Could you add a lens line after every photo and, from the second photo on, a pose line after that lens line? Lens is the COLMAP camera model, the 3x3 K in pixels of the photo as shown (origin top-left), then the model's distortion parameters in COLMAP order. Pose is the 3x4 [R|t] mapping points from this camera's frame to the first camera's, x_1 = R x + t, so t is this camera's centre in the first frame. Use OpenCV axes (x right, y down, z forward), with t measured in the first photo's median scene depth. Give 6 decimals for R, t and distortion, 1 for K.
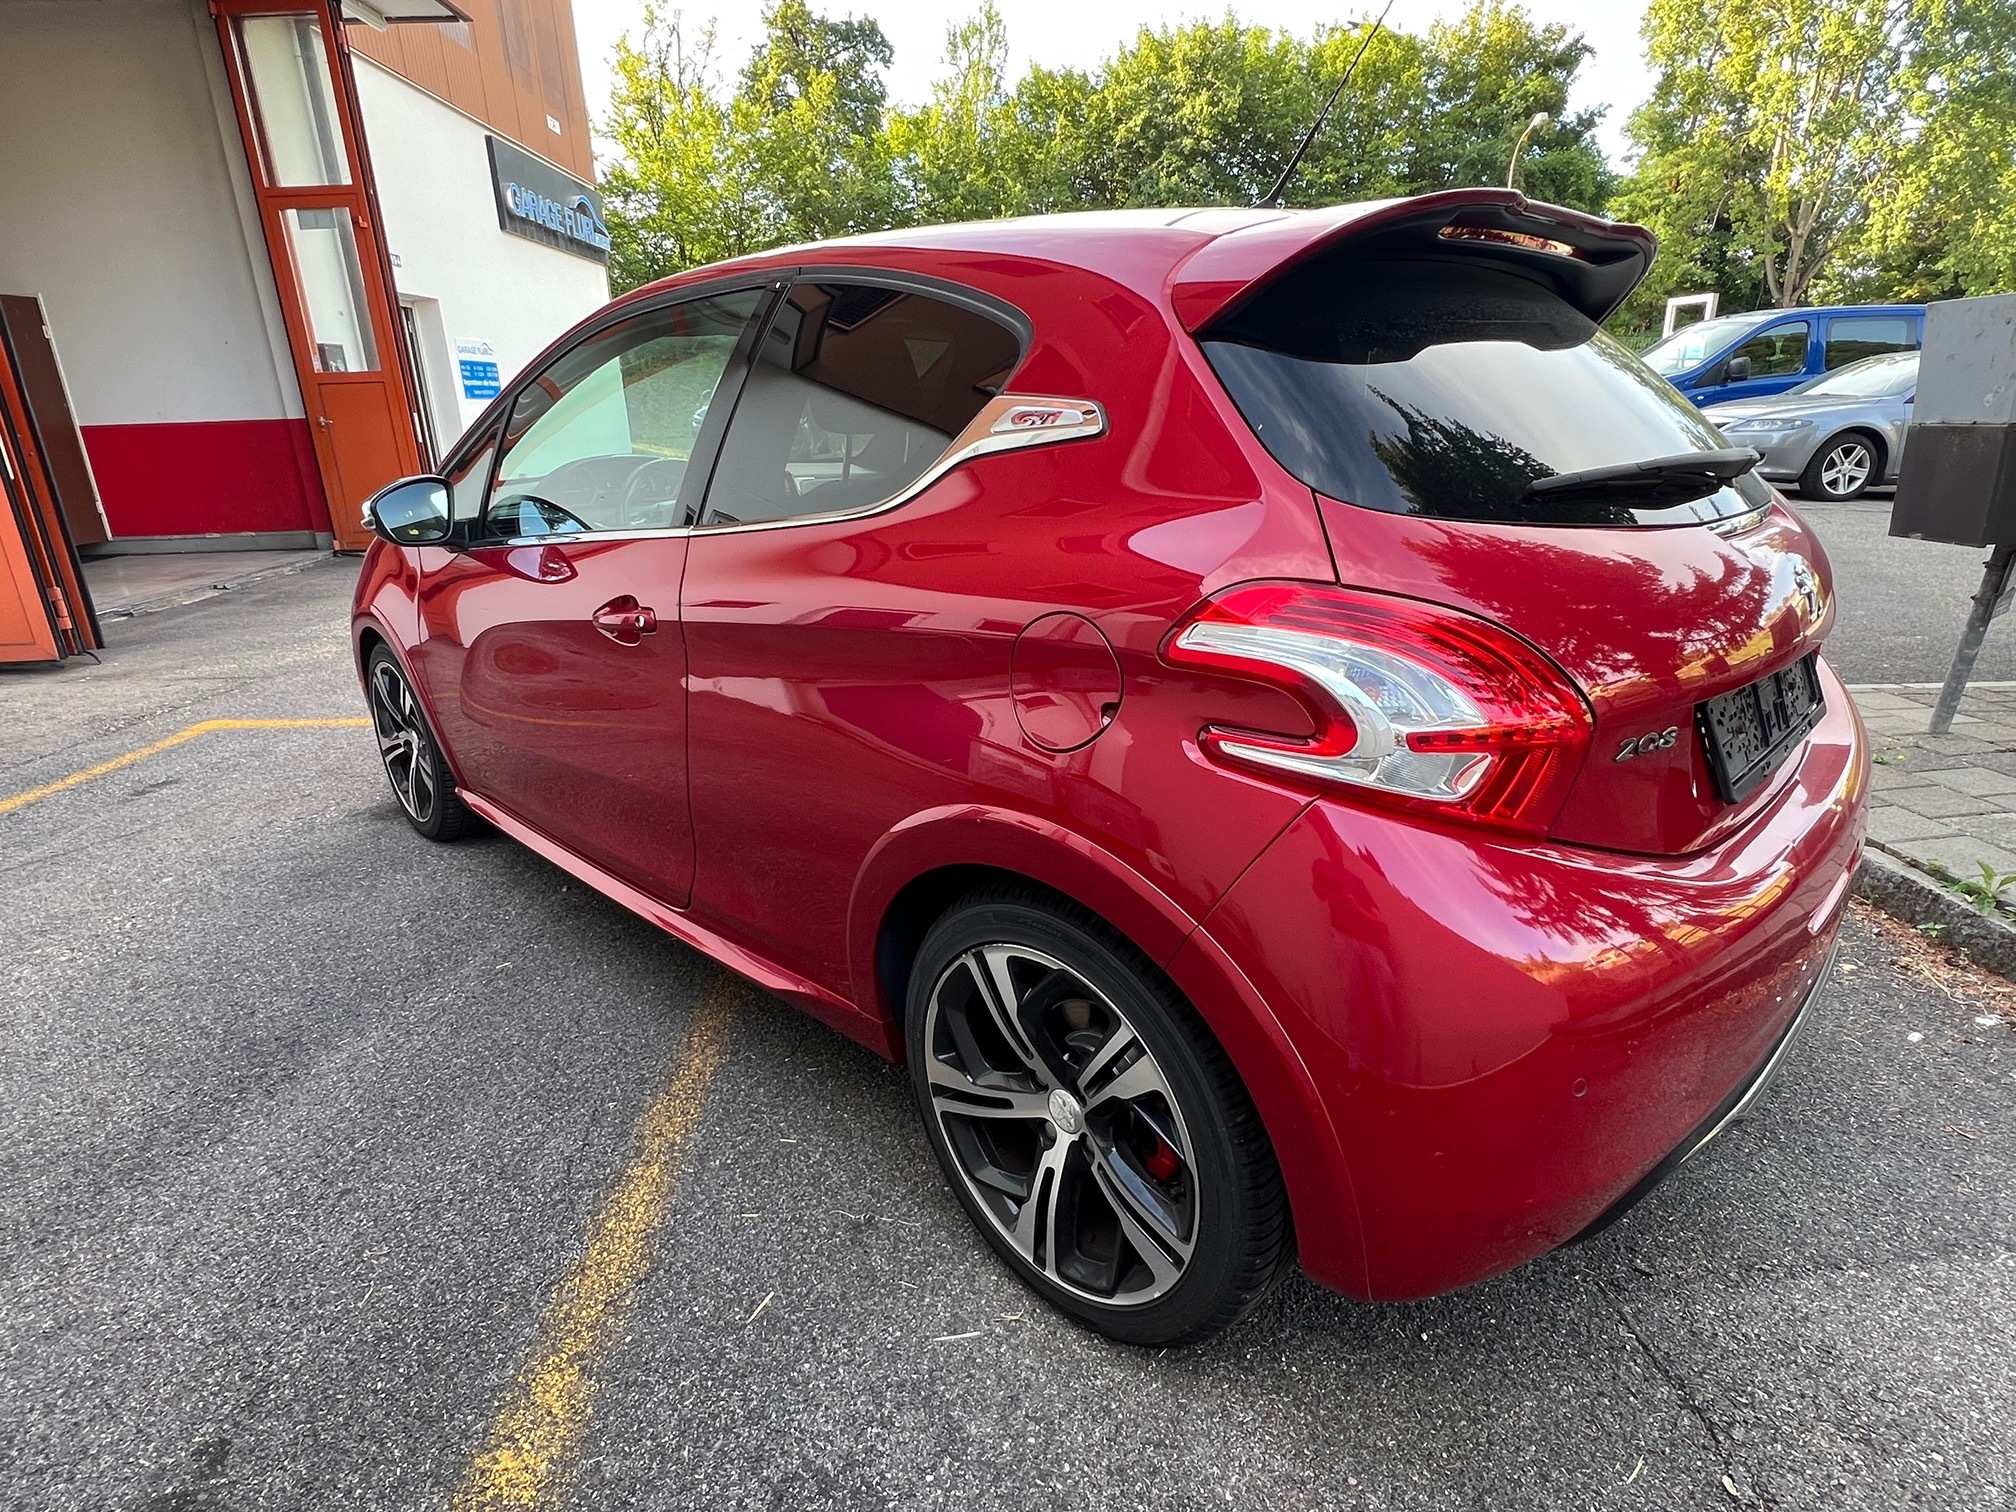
lens RADIAL K [[1069.1, 0, 1008.0], [0, 1069.1, 756.0], [0, 0, 1]] dist [0.002029, -0.000598]
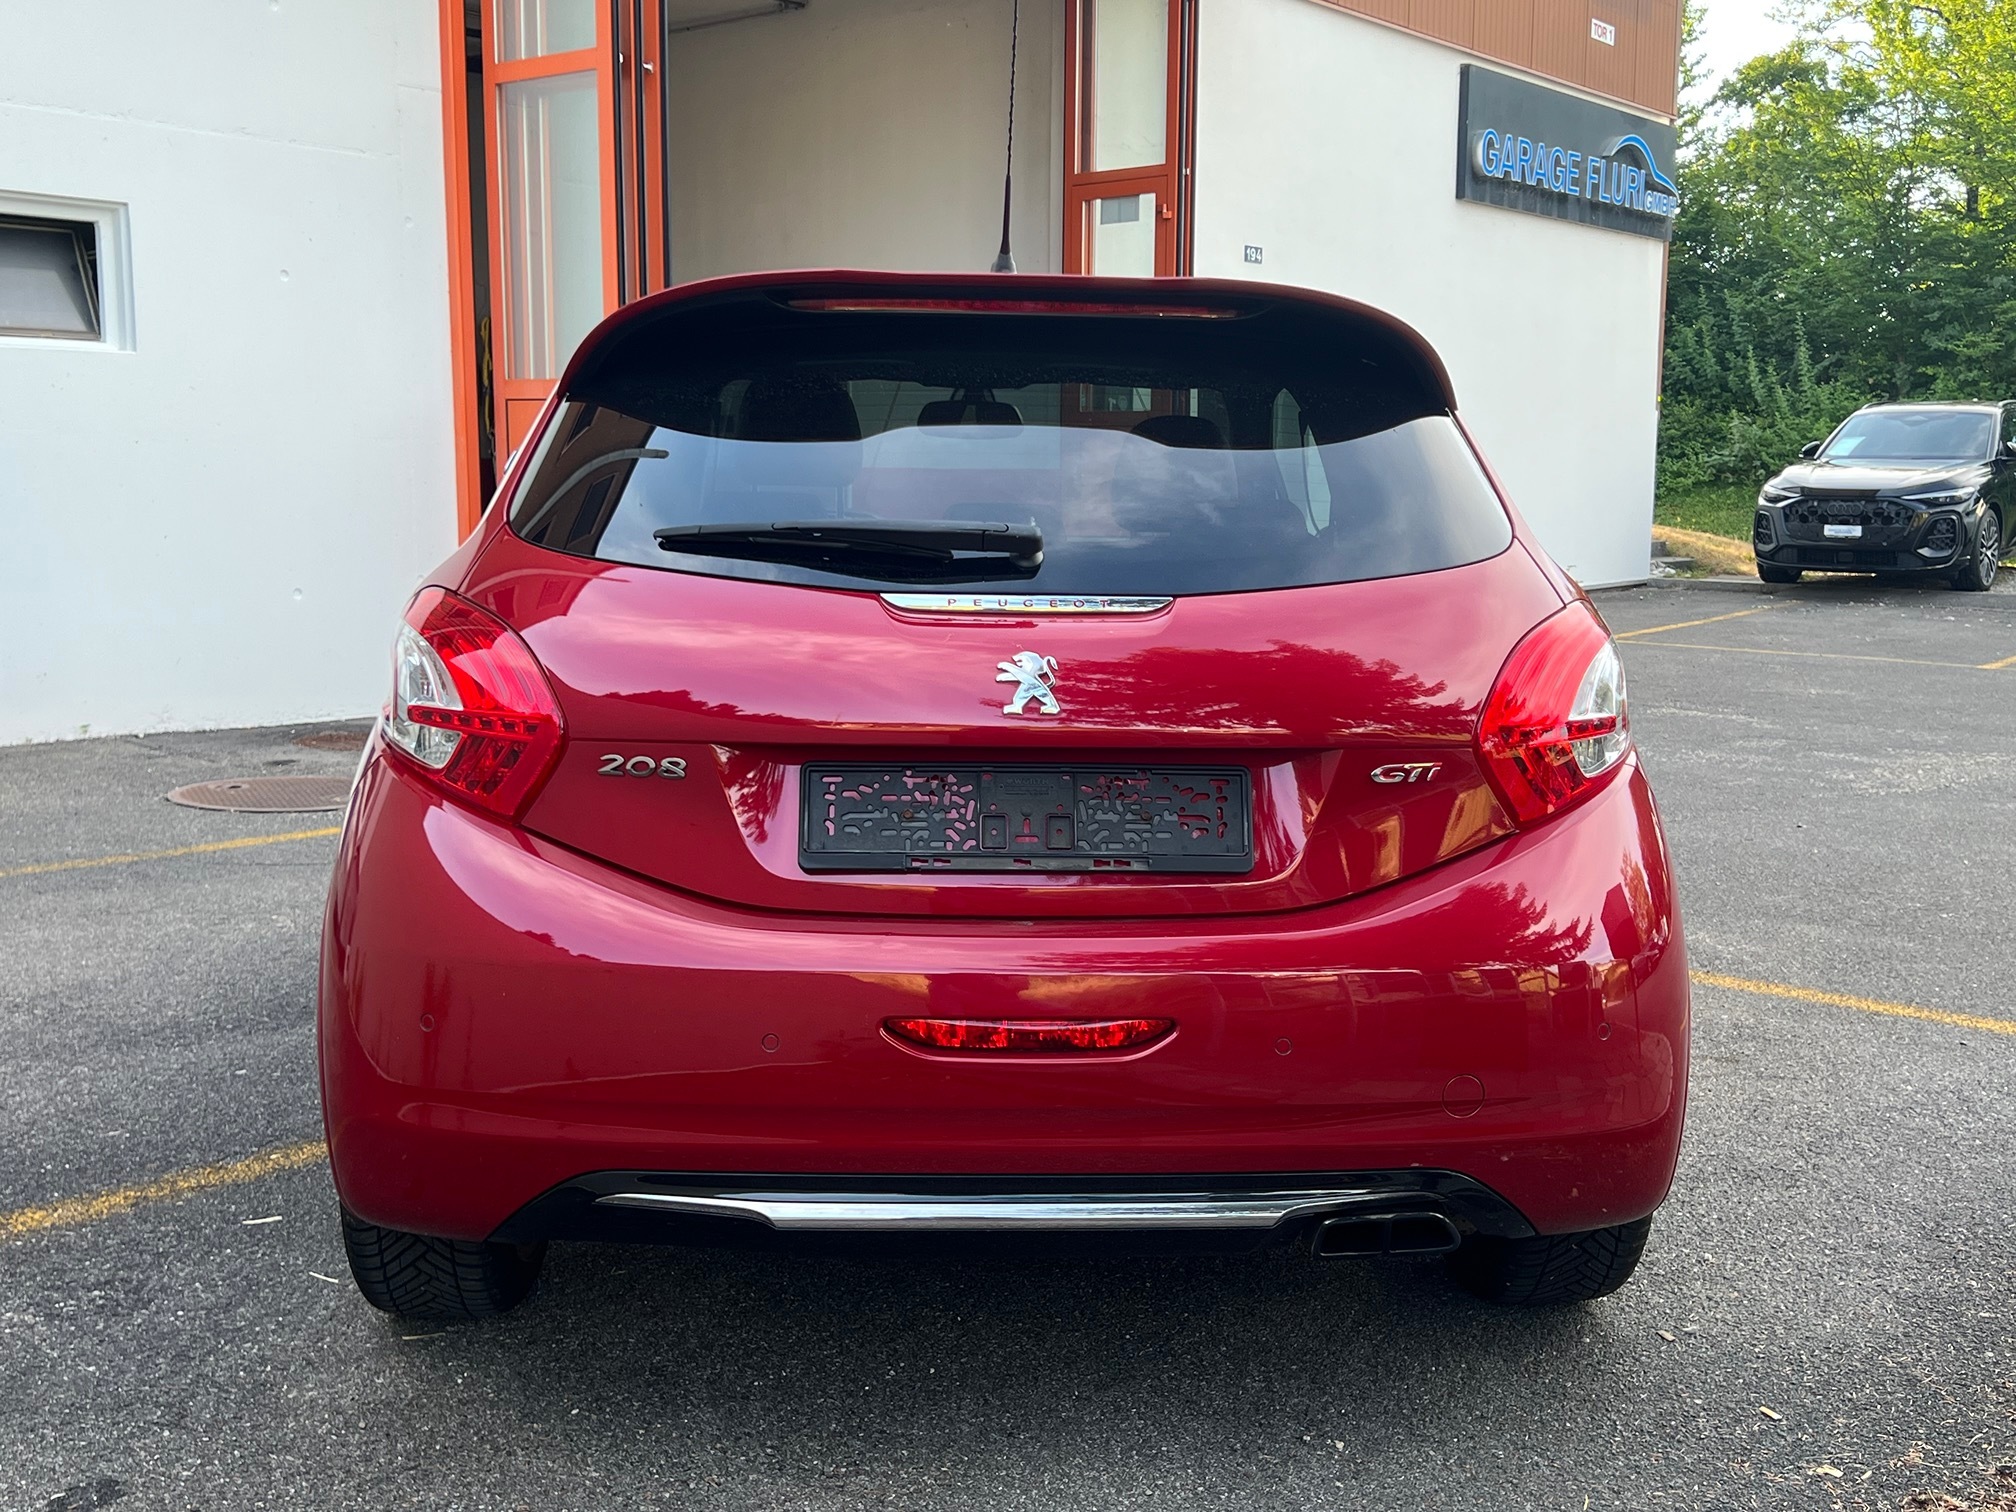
lens RADIAL K [[2050.7, 0, 1008.0], [0, 2050.7, 756.0], [0, 0, 1]] dist [0.036746, -0.022216]
pose [[0.748650, 0.127553, -0.650579, 0.266823], [-0.241928, 0.966207, -0.088963, 0.009300], [0.617247, 0.223996, 0.754210, -0.037396]]
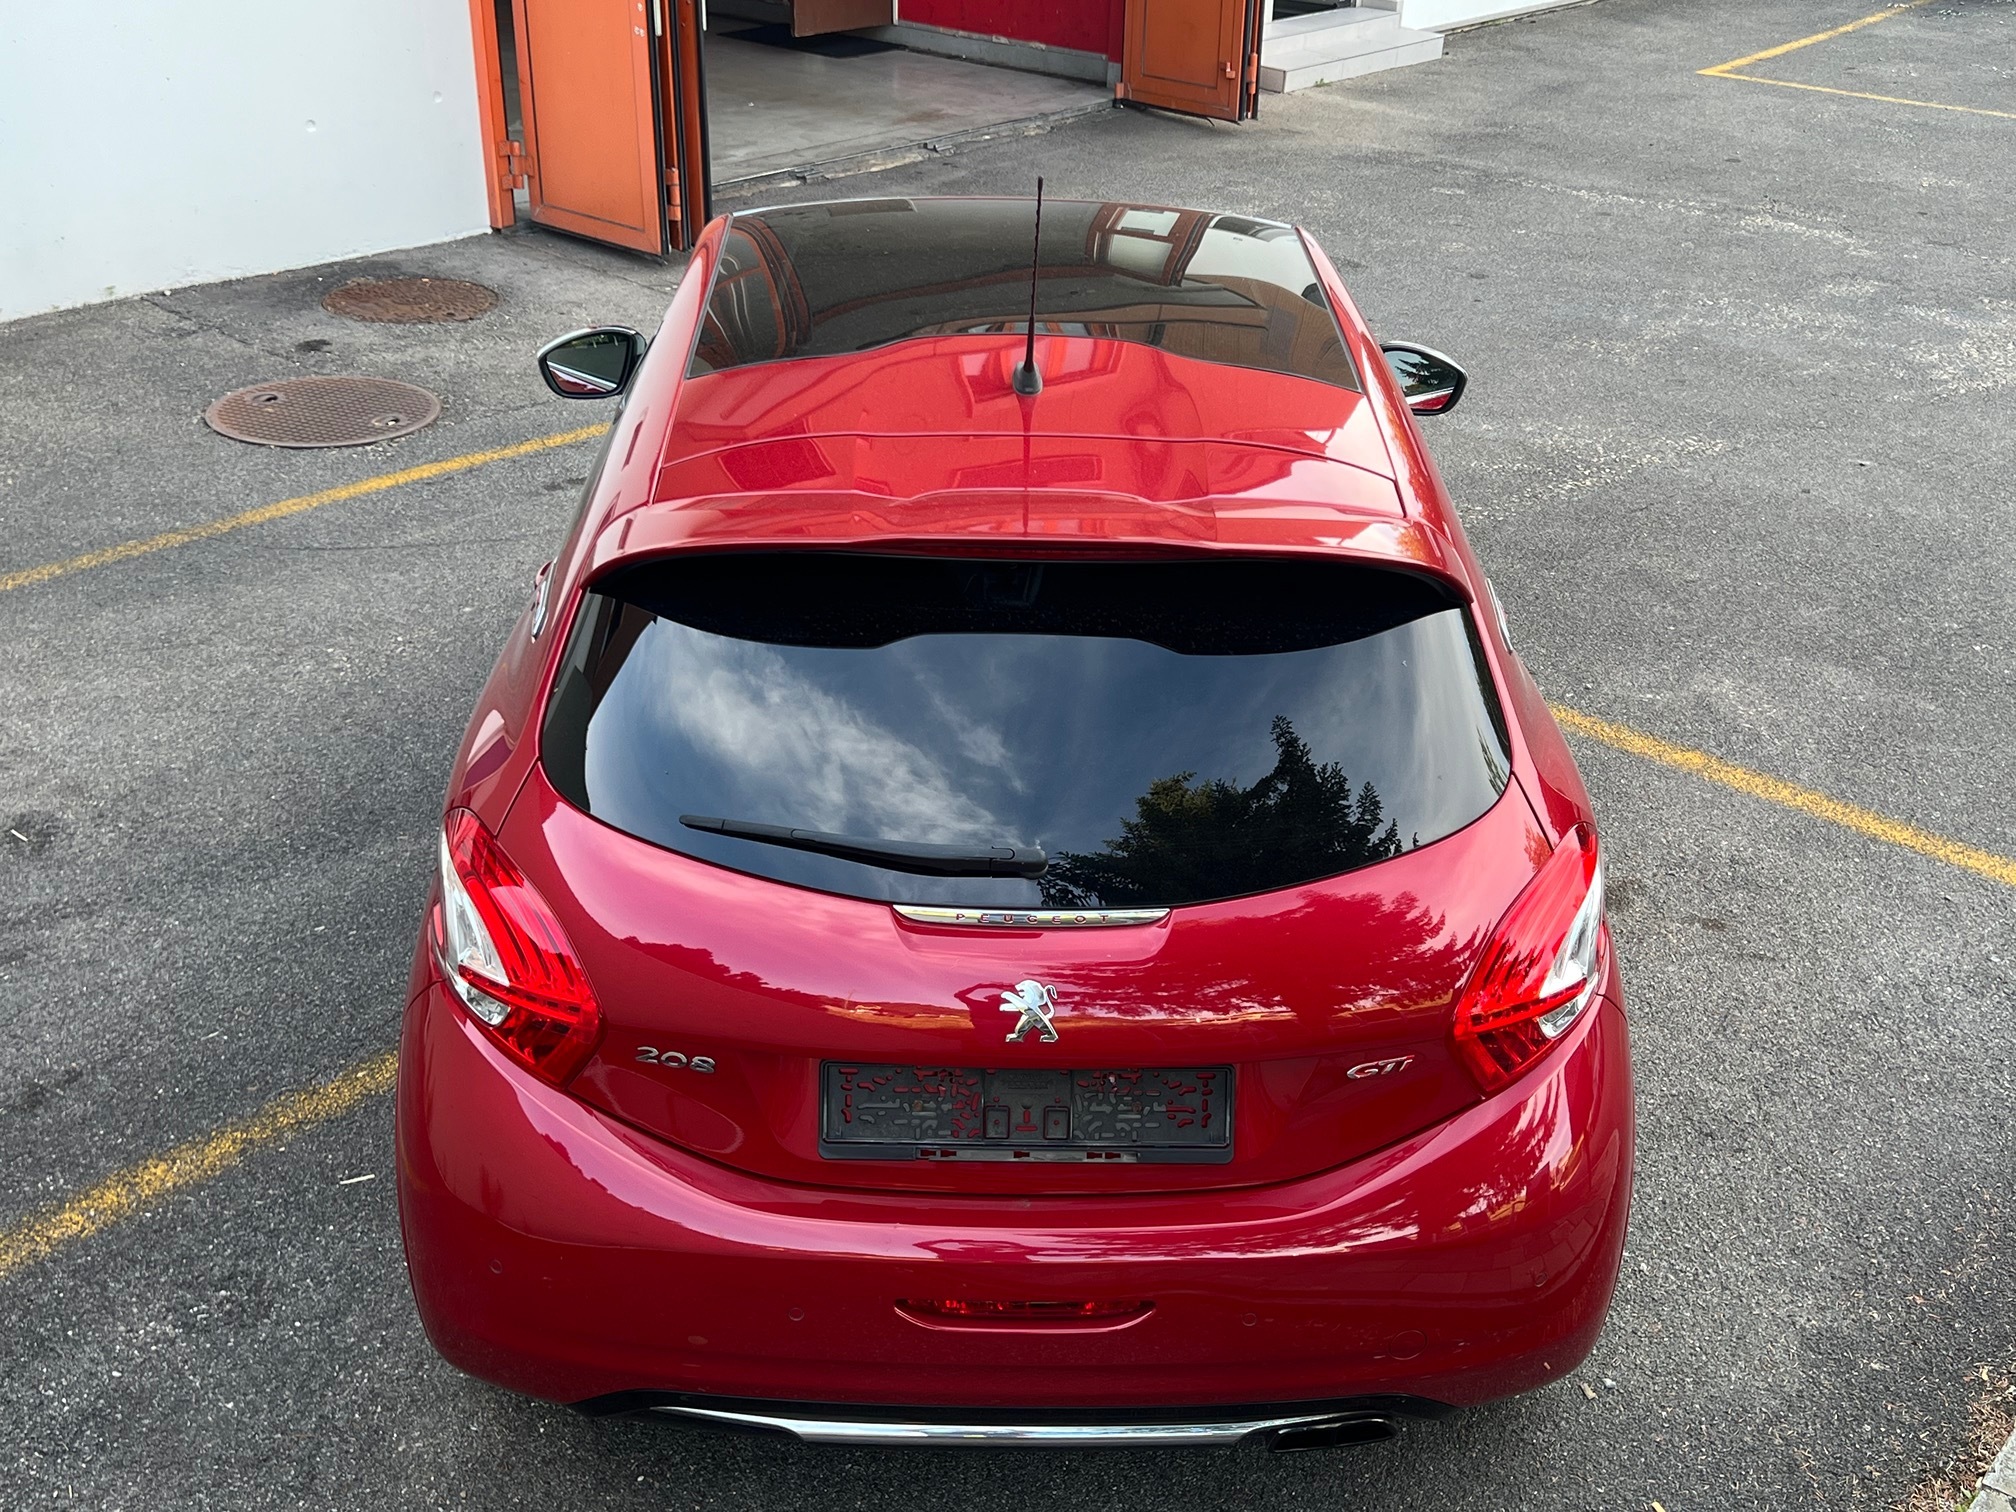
lens RADIAL K [[2085.7, 0, 1008.0], [0, 2085.7, 756.0], [0, 0, 1]] dist [0.054633, -0.089802]
pose [[0.726690, 0.352850, -0.589422, 0.252658], [-0.257245, 0.935351, 0.242781, -0.116392], [0.636982, -0.024800, 0.770479, -0.060641]]
